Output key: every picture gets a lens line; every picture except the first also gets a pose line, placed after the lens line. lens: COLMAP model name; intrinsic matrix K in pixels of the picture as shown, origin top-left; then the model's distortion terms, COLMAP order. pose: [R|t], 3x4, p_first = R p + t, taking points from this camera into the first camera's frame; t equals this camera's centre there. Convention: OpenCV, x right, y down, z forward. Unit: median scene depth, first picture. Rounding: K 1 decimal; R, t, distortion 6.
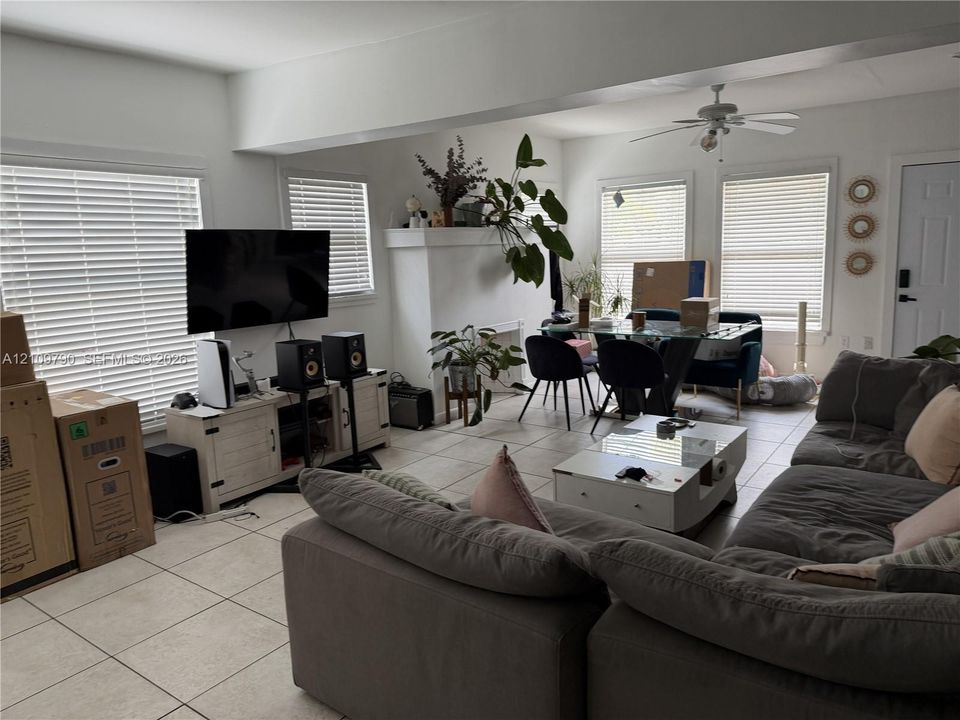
lens RADIAL K [[657.5, 0, 471.4], [0, 657.5, 355.8], [0, 0, 1]] dist [0.048114, -0.080423]
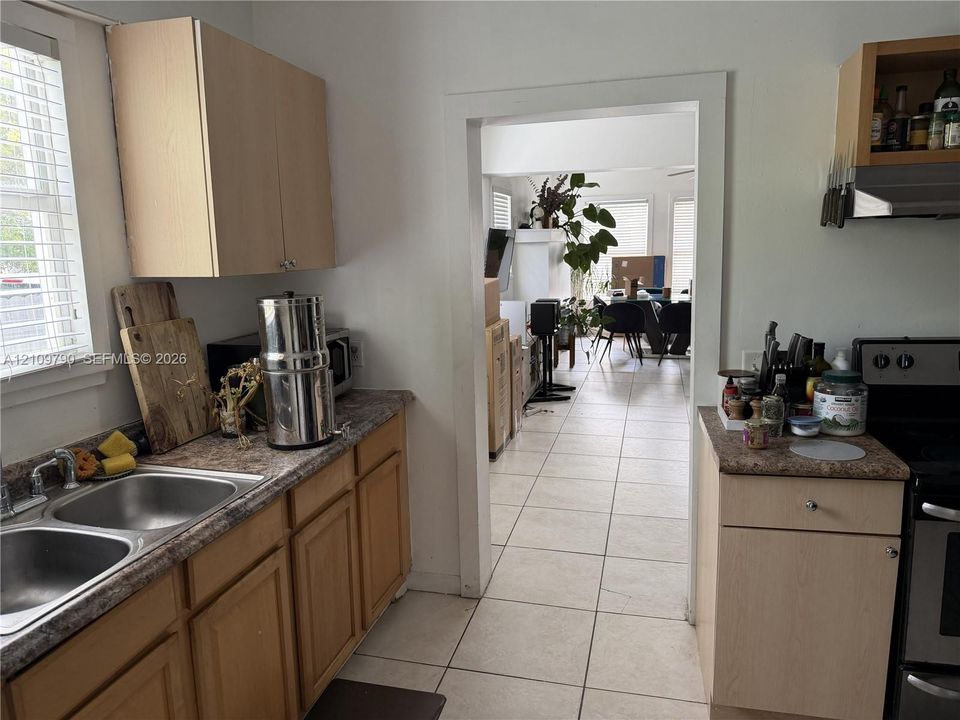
lens RADIAL K [[657.5, 0, 472.0], [0, 657.5, 365.7], [0, 0, 1]] dist [0.048114, -0.080423]
pose [[0.931175, -0.053677, 0.360598, -0.663515], [0.052779, 0.998530, 0.012346, 0.068023], [-0.360731, 0.007536, 0.932640, -0.243597]]
